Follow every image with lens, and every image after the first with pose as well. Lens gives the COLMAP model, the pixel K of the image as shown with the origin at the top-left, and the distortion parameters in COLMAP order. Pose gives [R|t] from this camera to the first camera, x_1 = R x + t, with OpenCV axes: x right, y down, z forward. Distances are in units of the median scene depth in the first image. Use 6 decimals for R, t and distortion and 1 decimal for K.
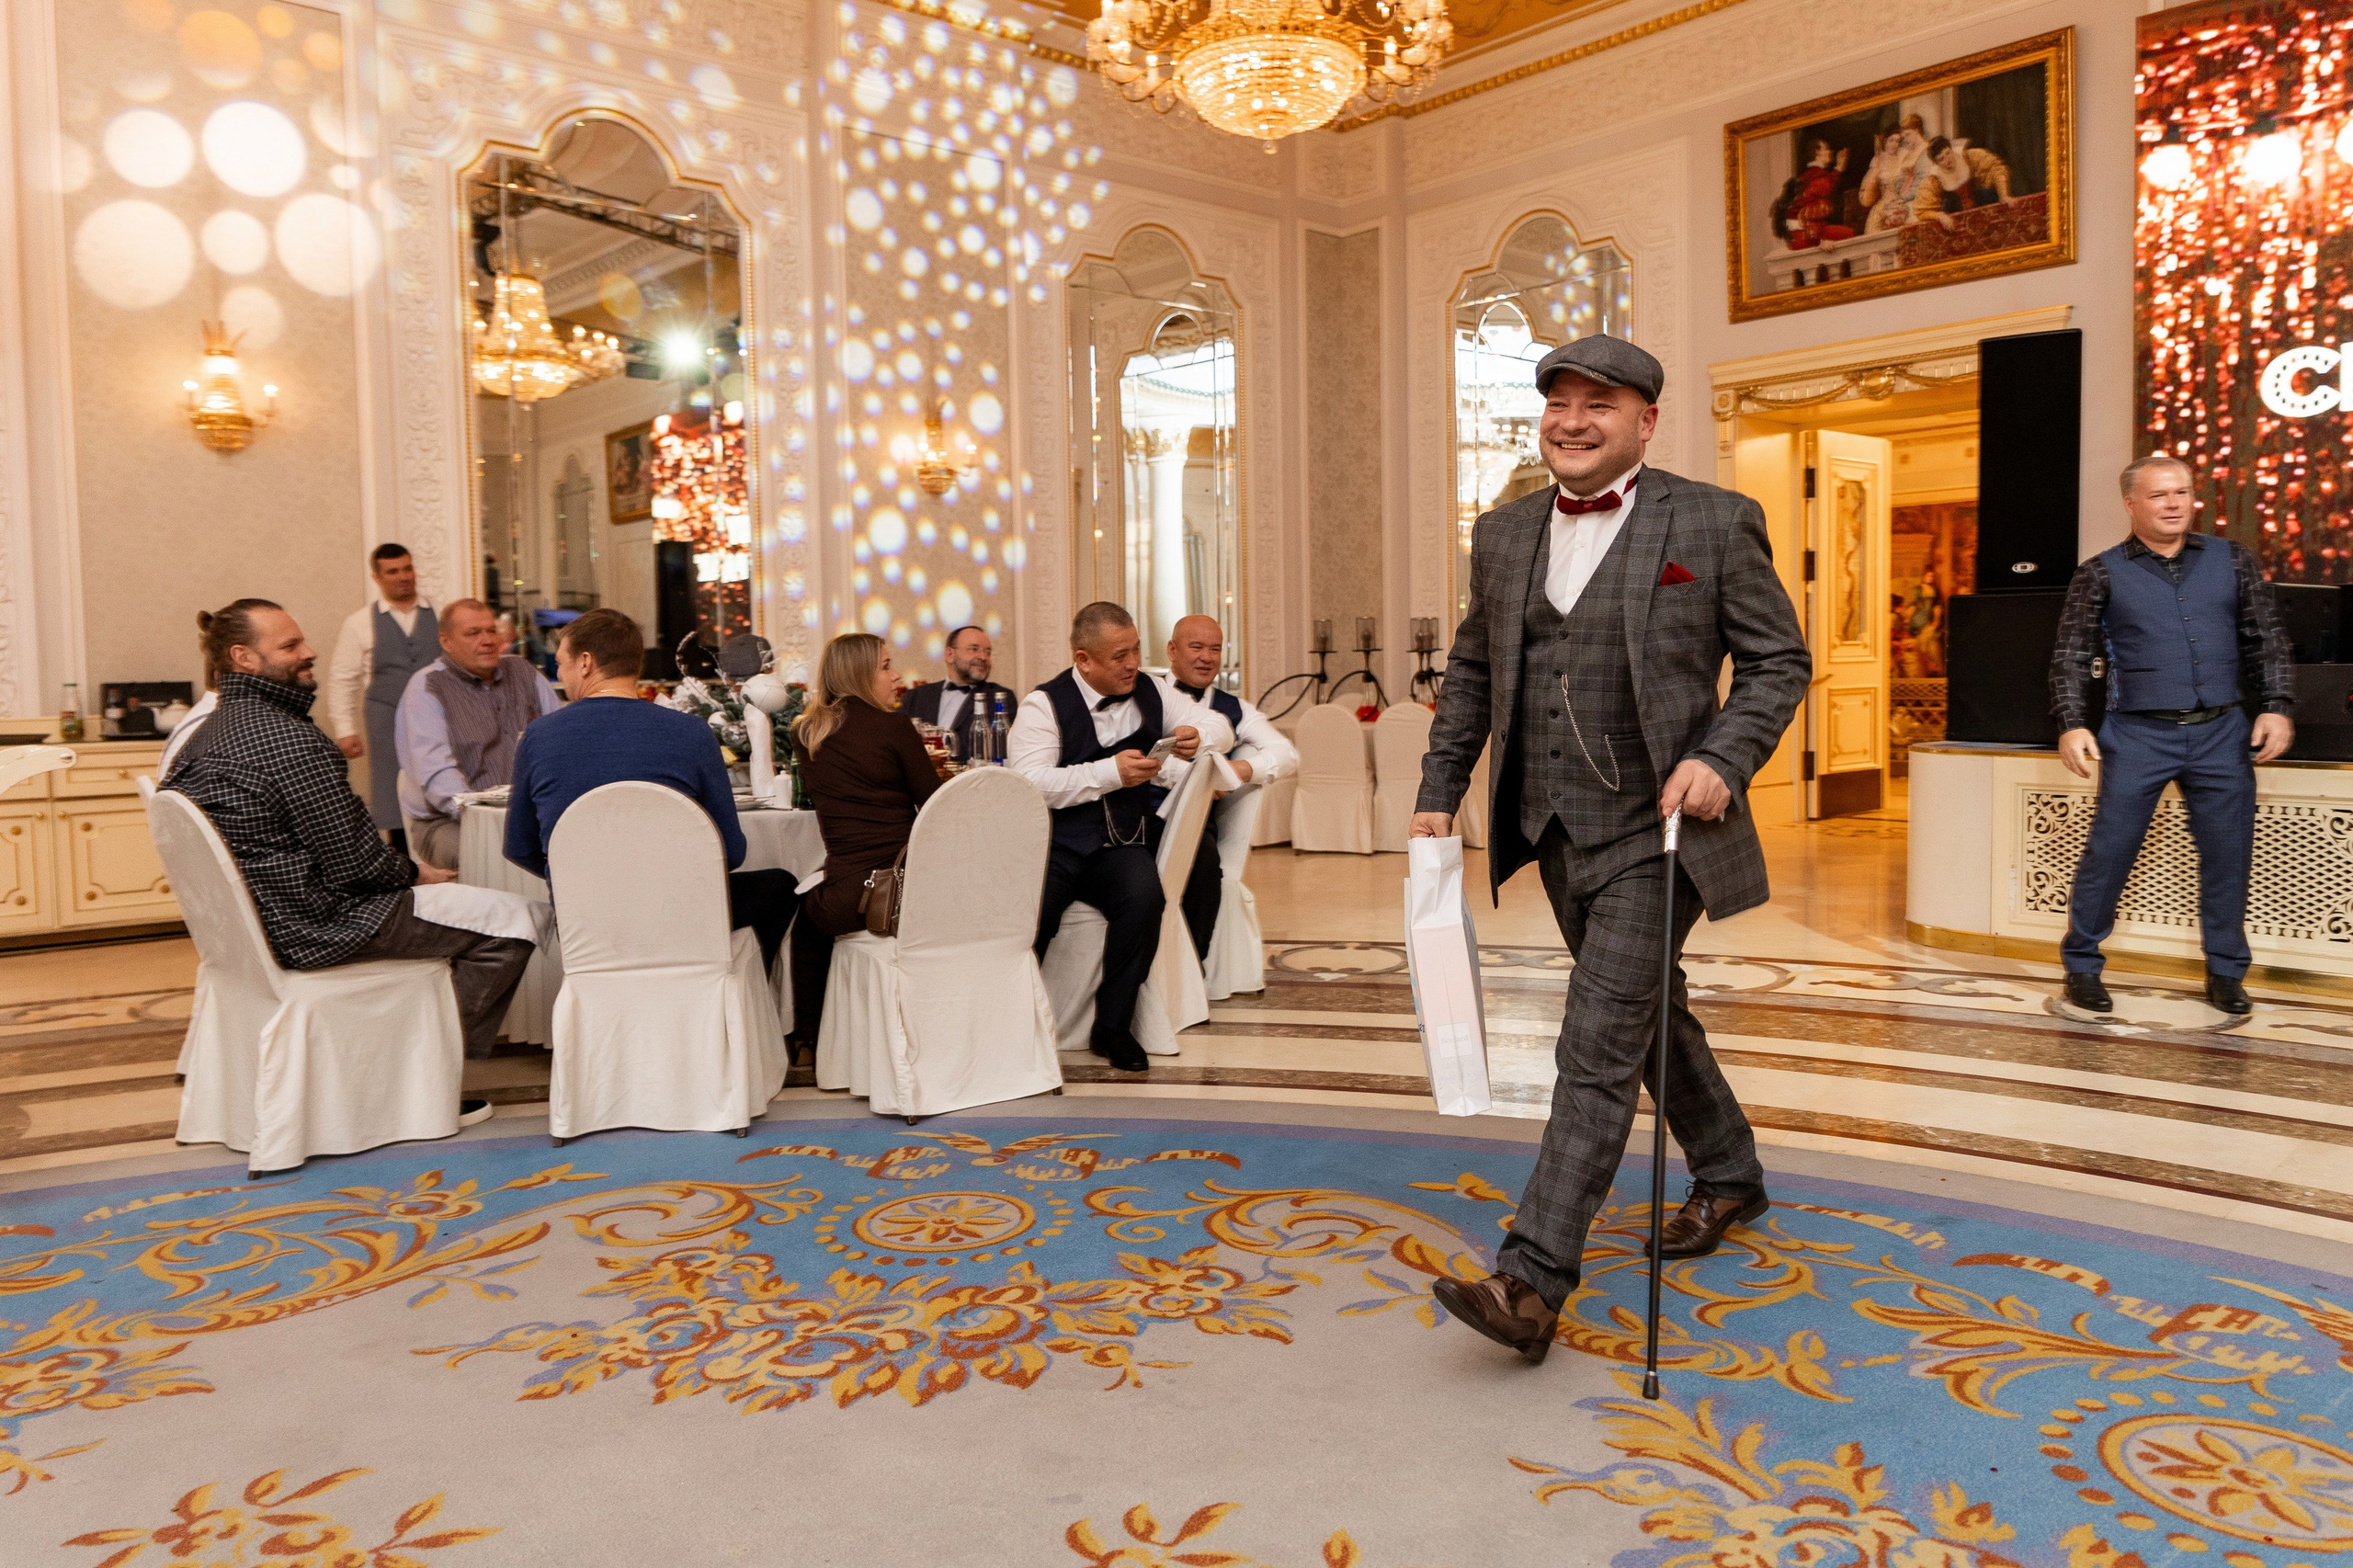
lens RADIAL K [[1654.5, 0, 1208.2], [0, 1654.5, 749.6], [0, 0, 1]] dist [-0.003450, -0.000100]
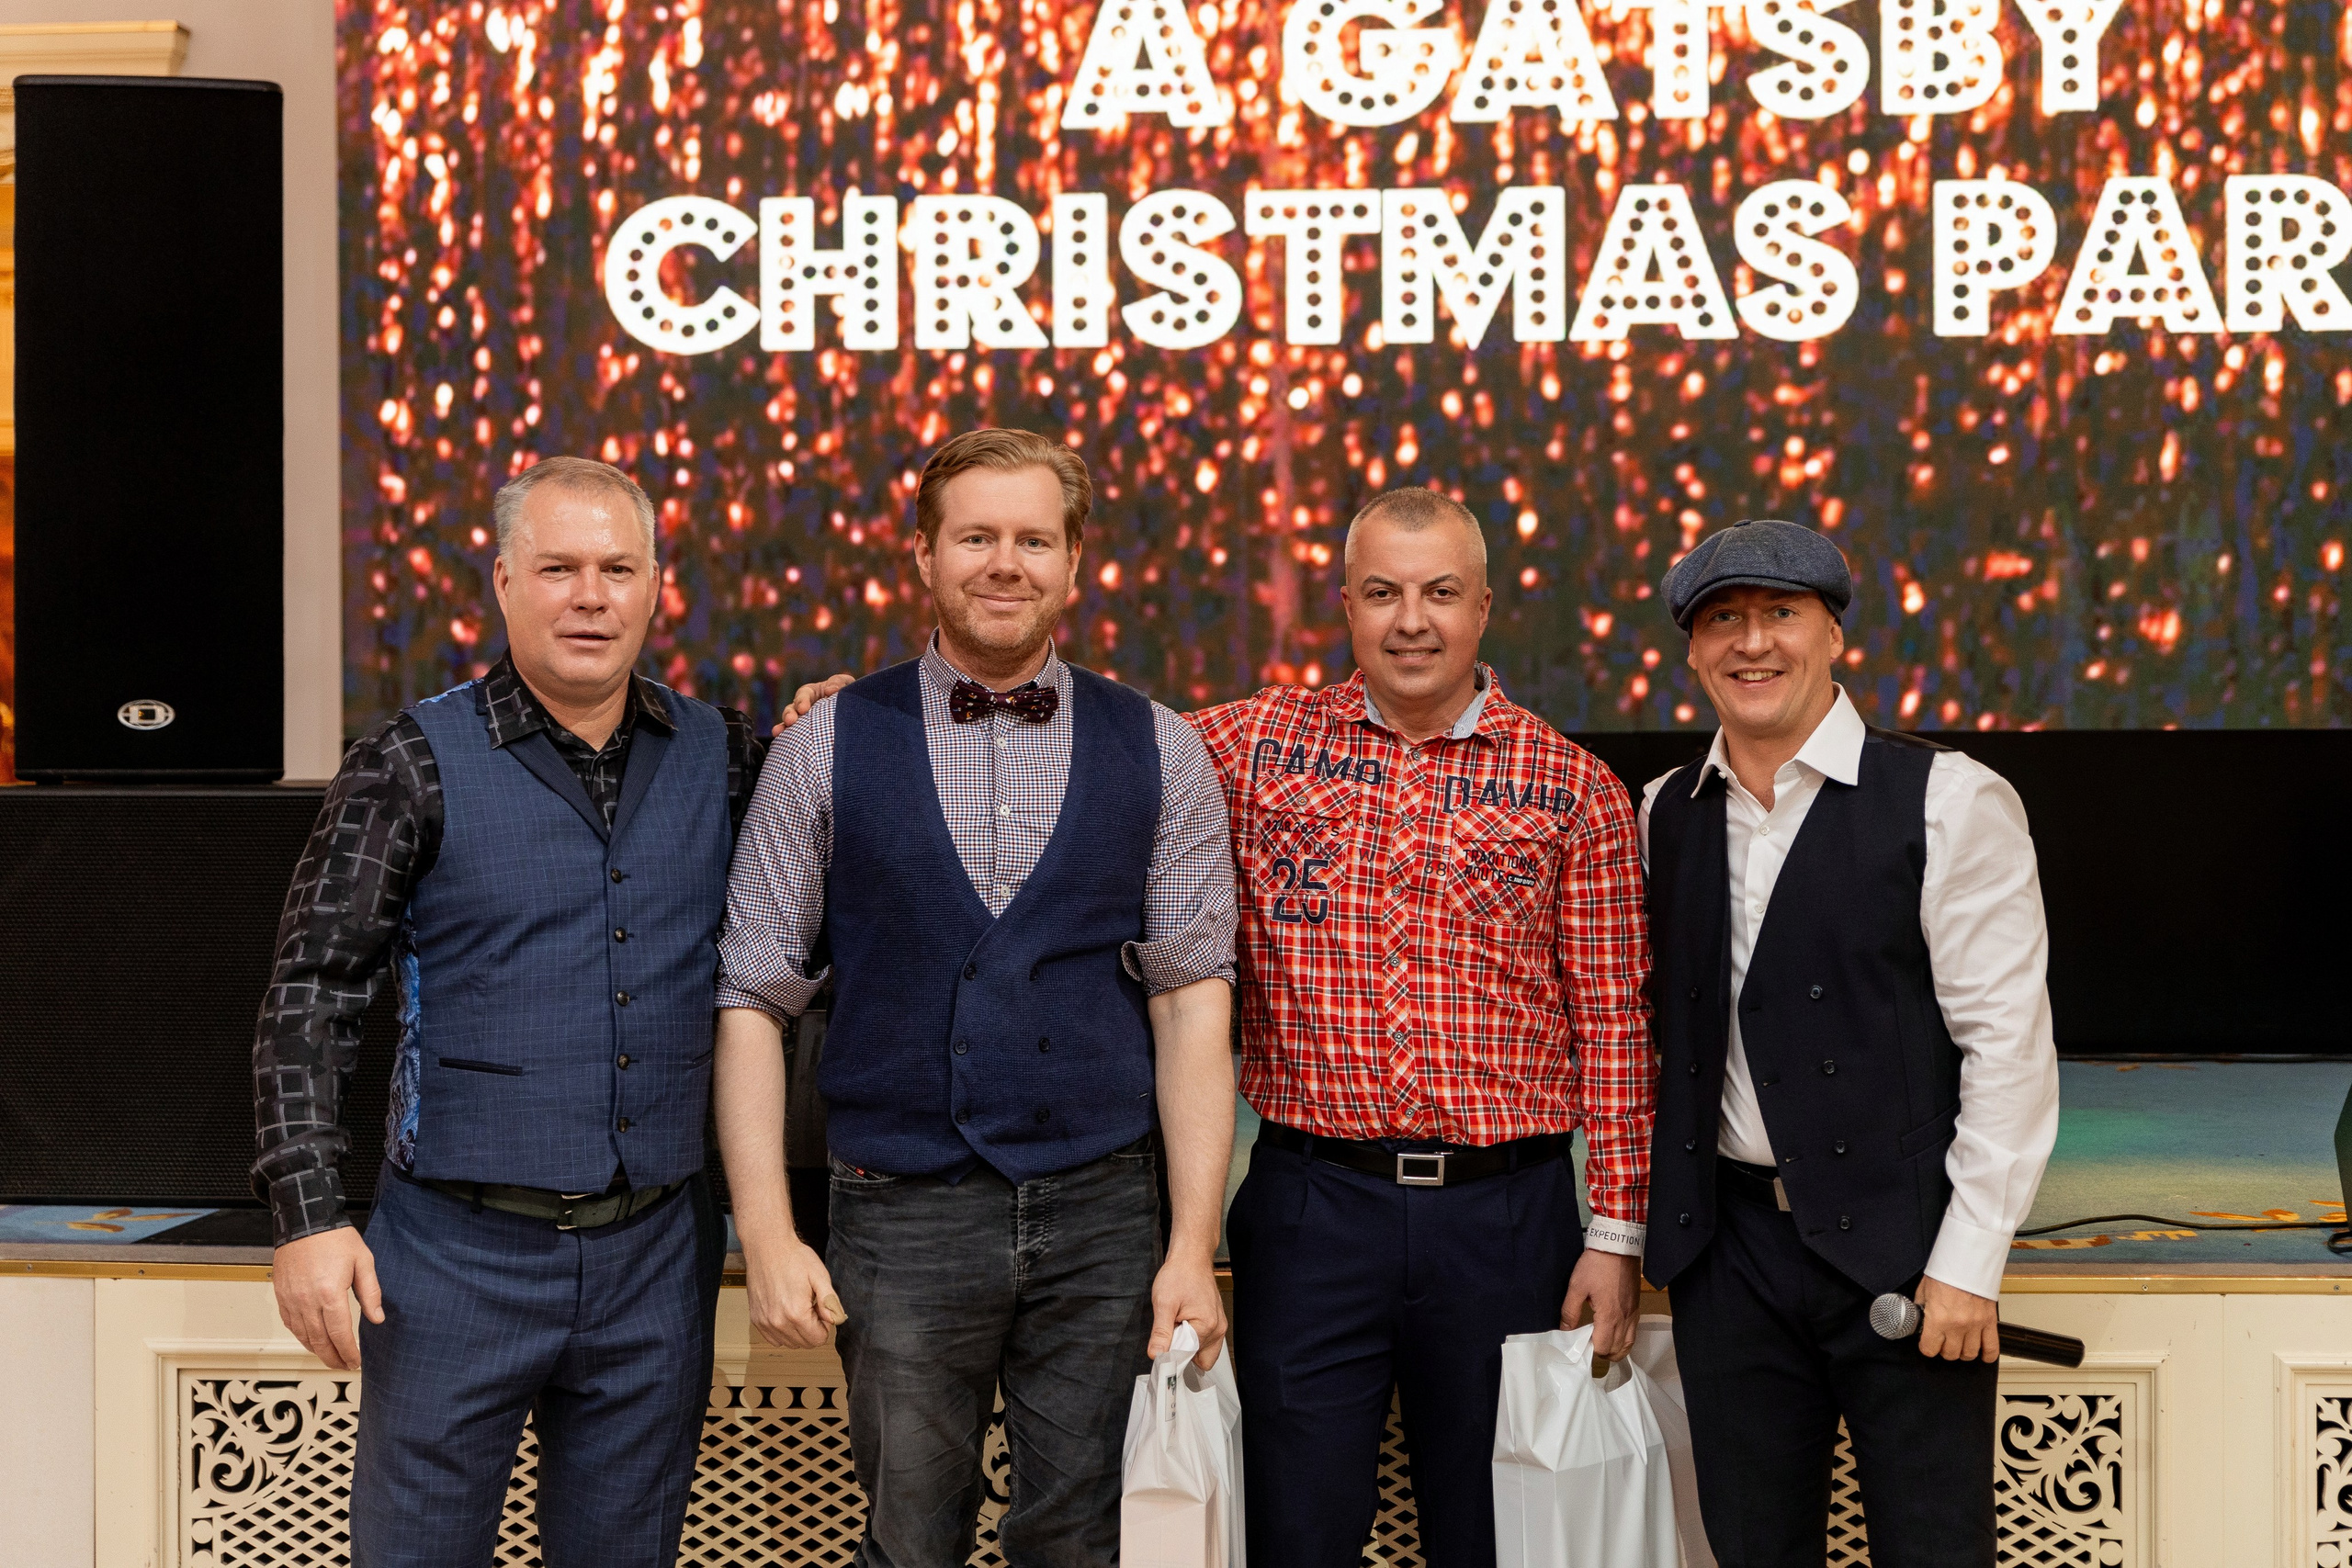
lens RADIAL K [[3451.4, 0, 1173.5], [0, 3451.4, 749.6], [0, 0, 1]] dist [0.003472, -0.041786]
pose [[0.699418, 0.004666, 0.714698, 0.093279], [0.031034, 0.998837, -0.036892, -0.056323], [-0.714039, 0.047983, 0.698460, 0.261849]]
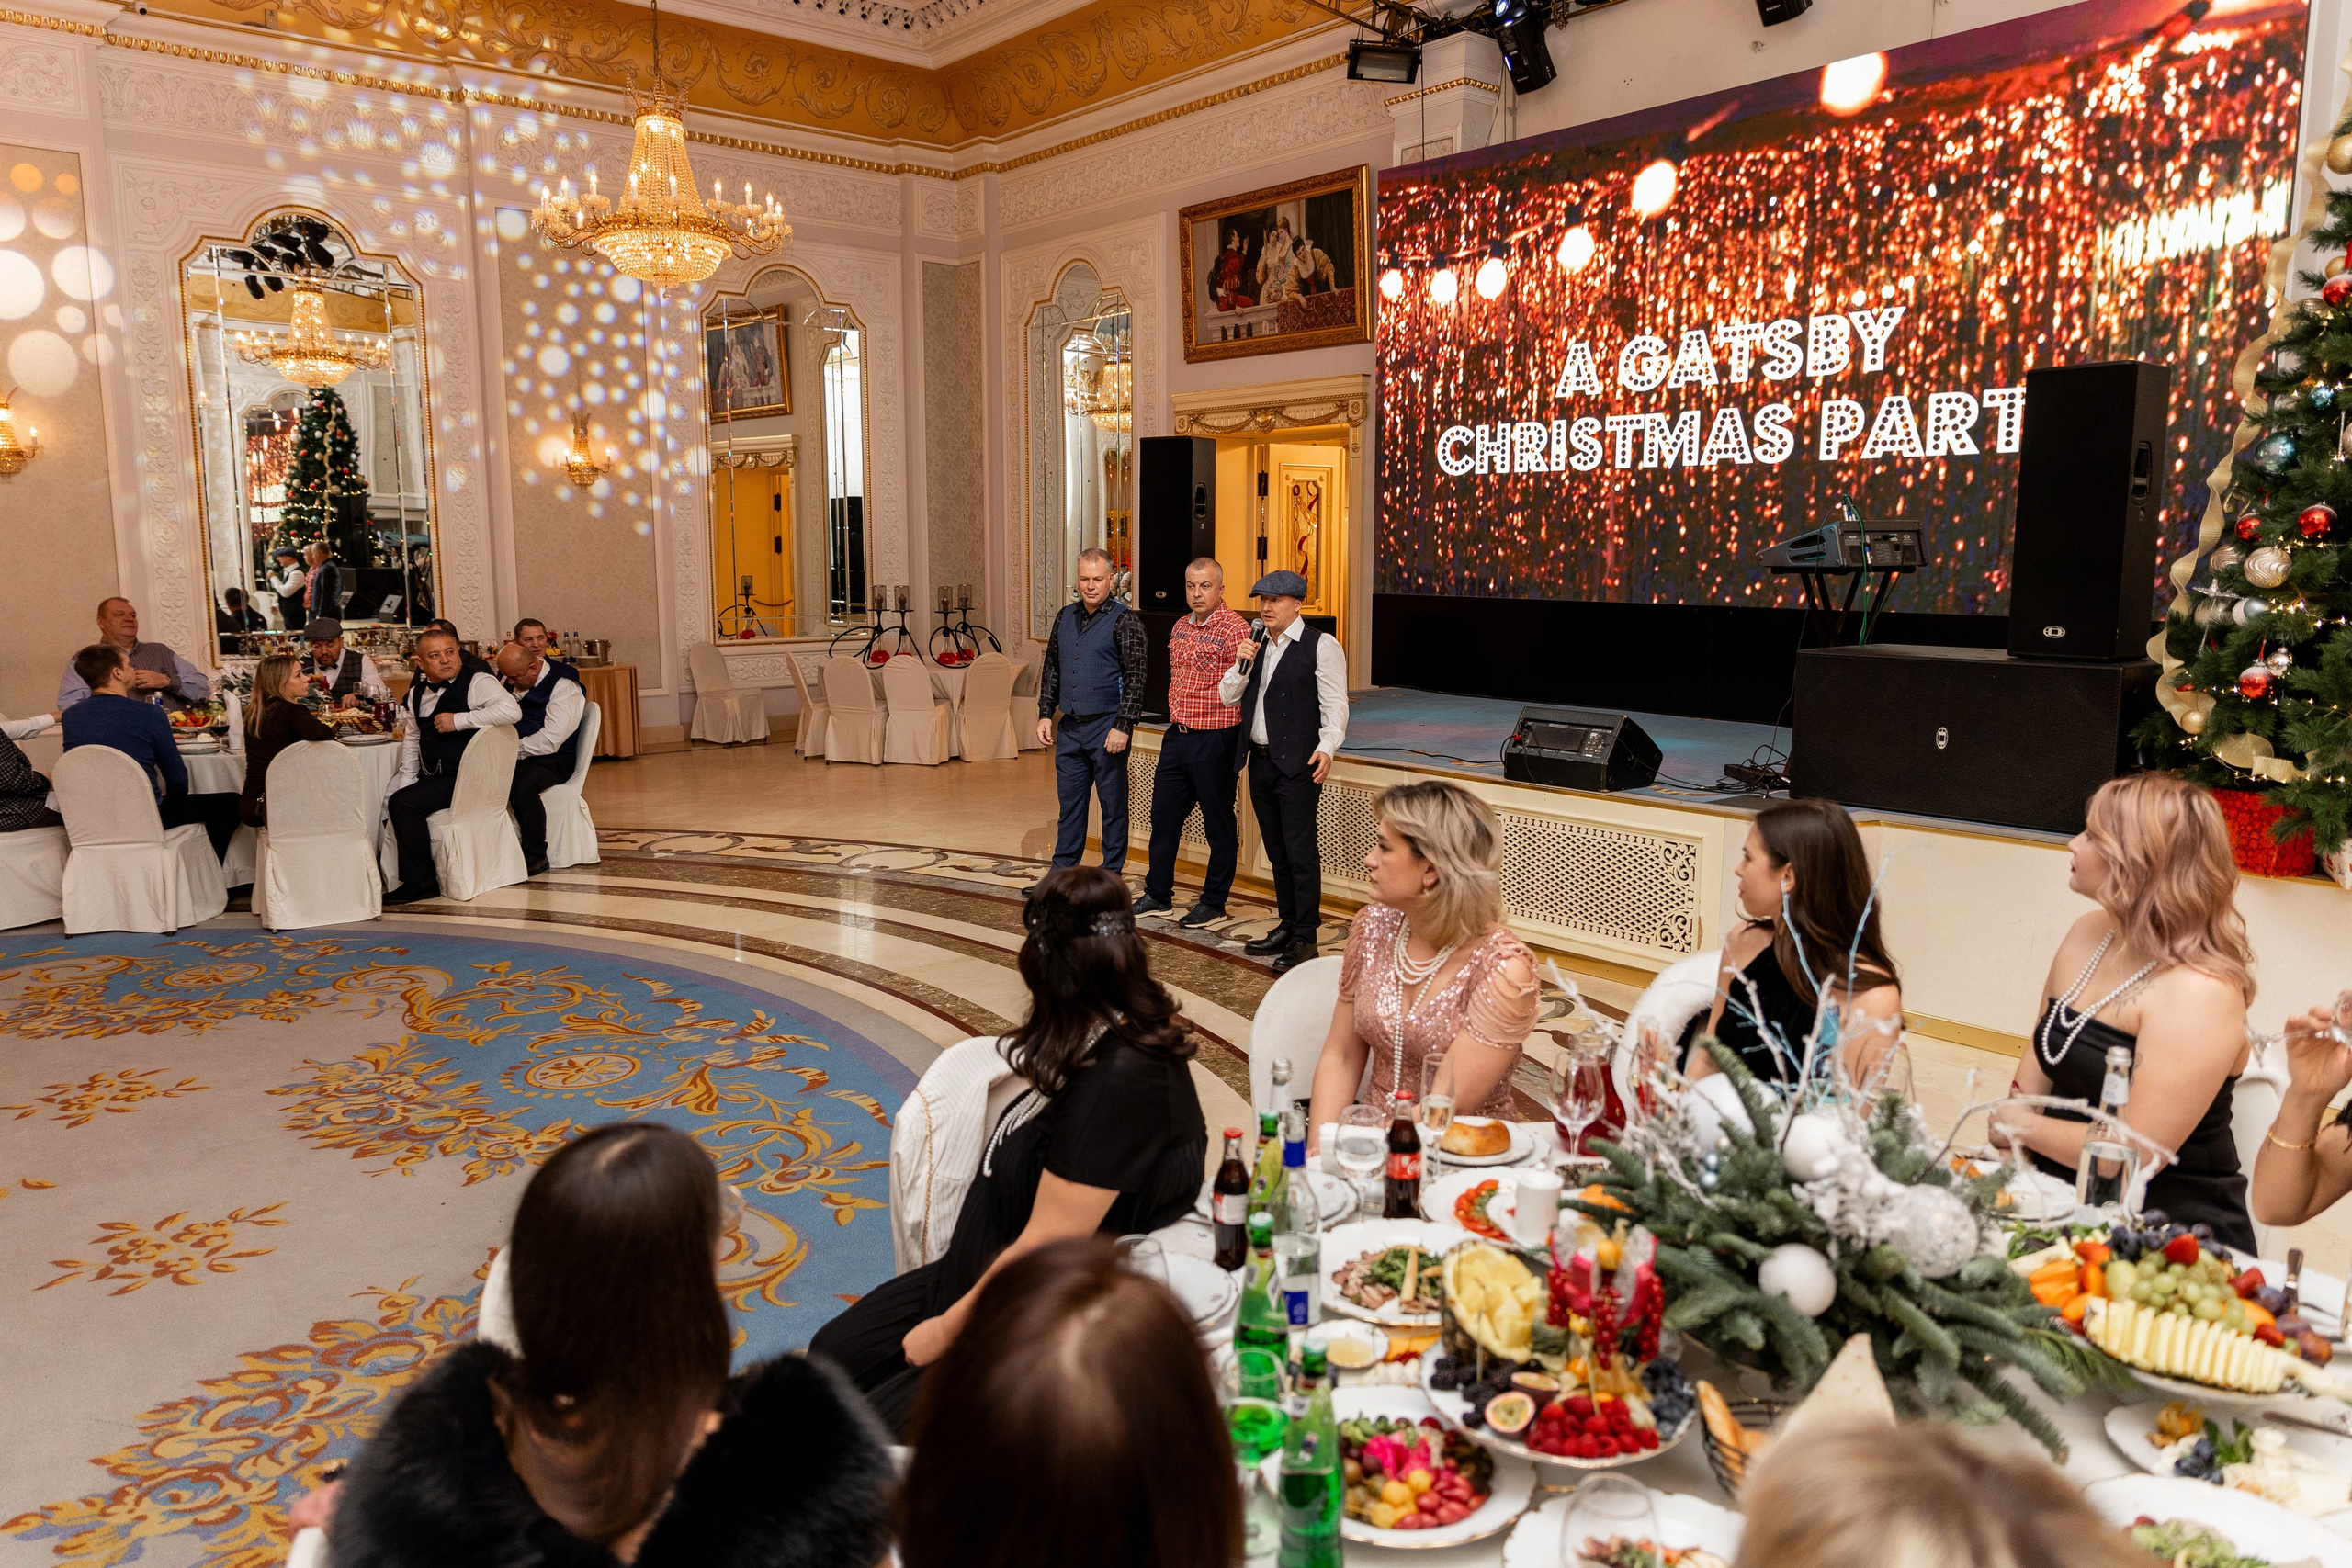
lens RADIAL K [[1593.1, 0, 1176.0], [0, 1593.1, 784.0], [0, 0, 1]] dist [0.000912, 0.000108]
pose [[0.999623, 0.020884, -0.017847, 0.440807], [-0.019006, 0.994850, 0.099561, -0.068537], [0.019835, -0.099184, 0.994871, -0.374154]]
